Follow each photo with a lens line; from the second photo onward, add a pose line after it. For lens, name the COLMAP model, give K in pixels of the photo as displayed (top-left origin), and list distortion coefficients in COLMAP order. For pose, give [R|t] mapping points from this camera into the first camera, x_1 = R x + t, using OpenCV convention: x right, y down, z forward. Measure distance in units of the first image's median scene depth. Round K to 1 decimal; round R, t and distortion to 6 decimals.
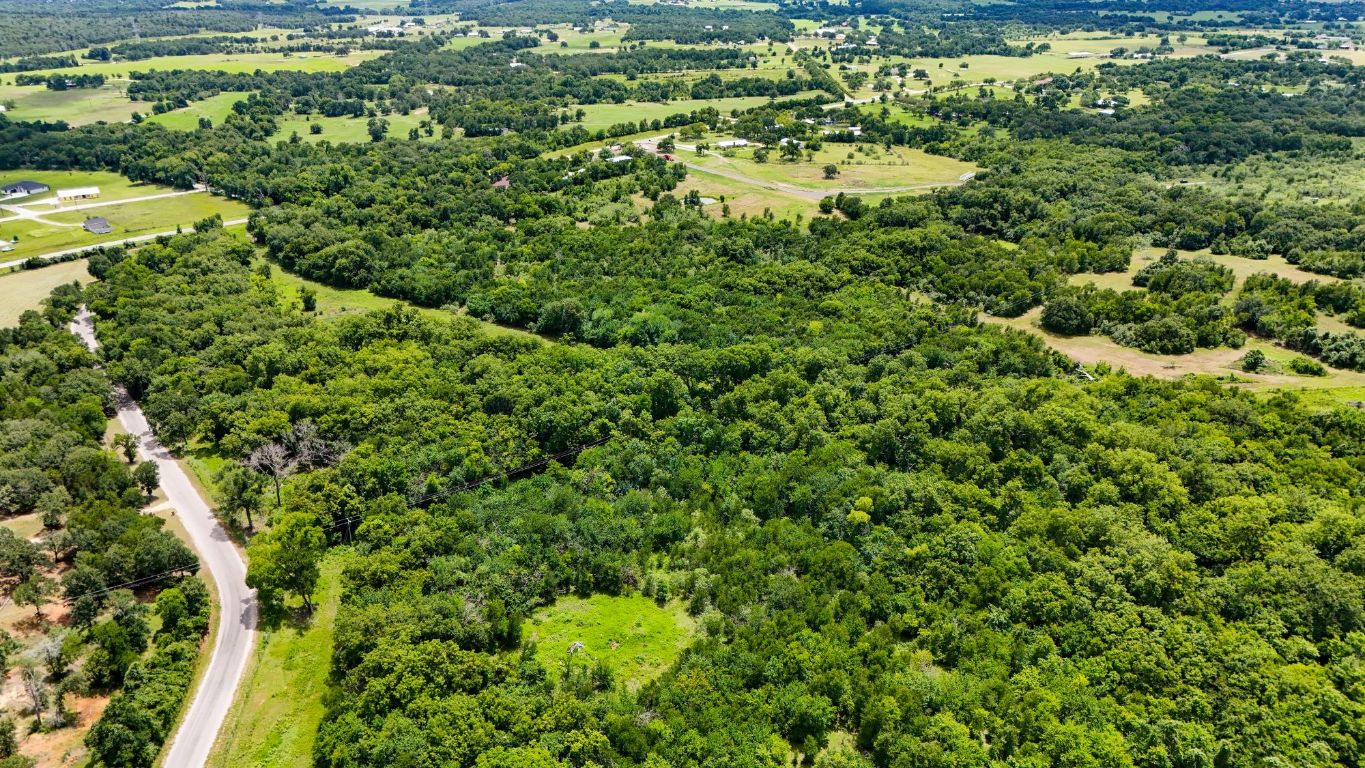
lens RADIAL K [[1011.8, 0, 682.5], [0, 1011.8, 384.0], [0, 0, 1]] dist [0.076571, -0.079177]
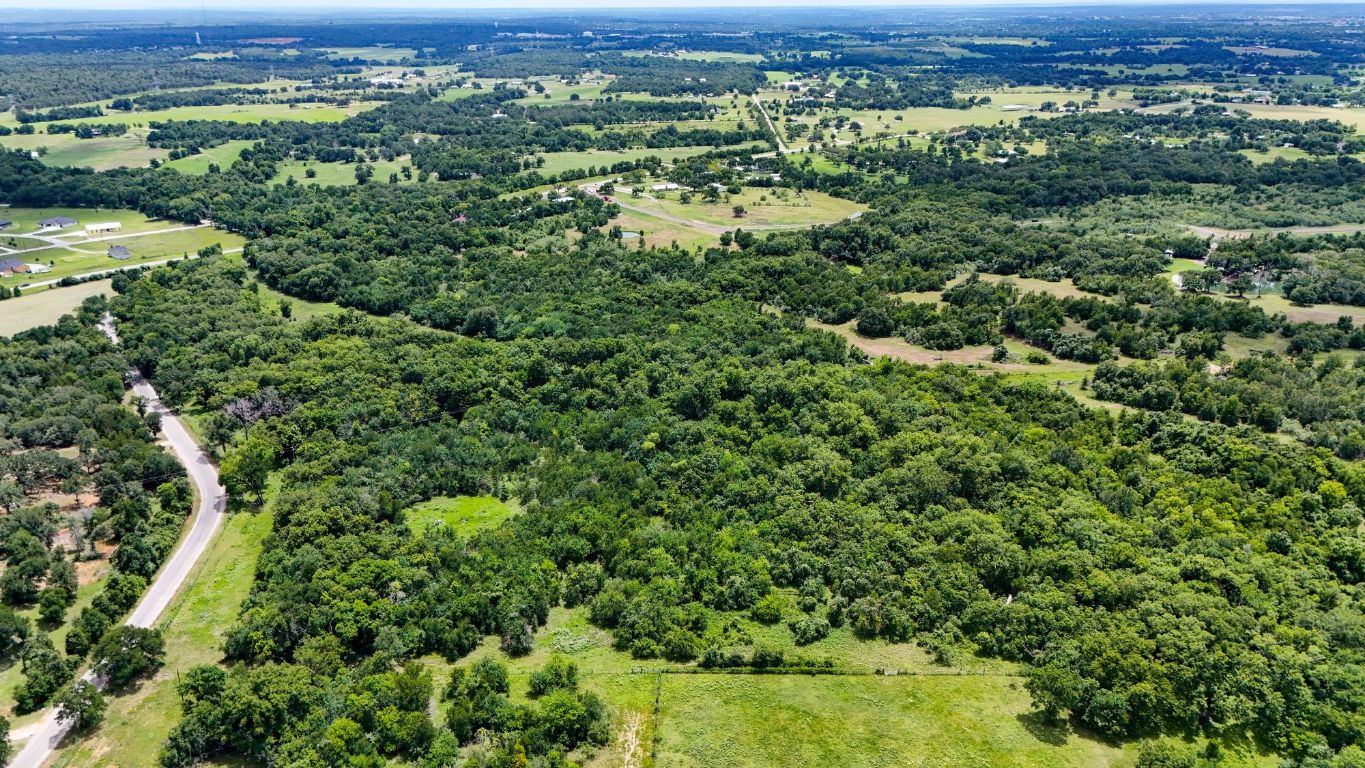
lens RADIAL K [[1011.8, 0, 682.5], [0, 1011.8, 384.0], [0, 0, 1]] dist [0.076571, -0.079177]
pose [[0.999945, 0.004366, -0.009545, 0.117892], [-0.004744, 0.999190, -0.039966, 0.050292], [0.009363, 0.040010, 0.999155, -0.217795]]
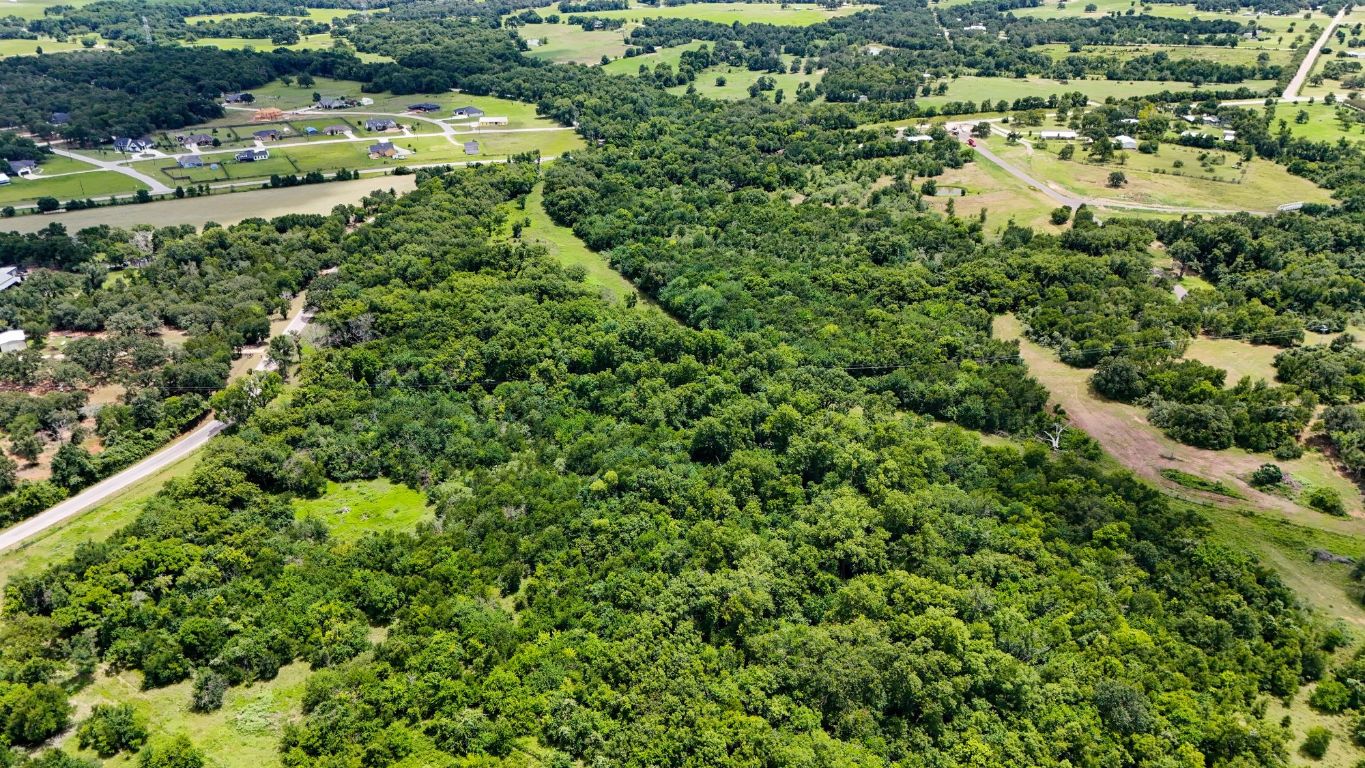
lens RADIAL K [[1011.8, 0, 682.5], [0, 1011.8, 384.0], [0, 0, 1]] dist [0.076571, -0.079177]
pose [[0.840593, 0.232214, -0.489367, 0.395996], [-0.206962, 0.972588, 0.106010, -0.062080], [0.500570, 0.012169, 0.865610, 0.025372]]
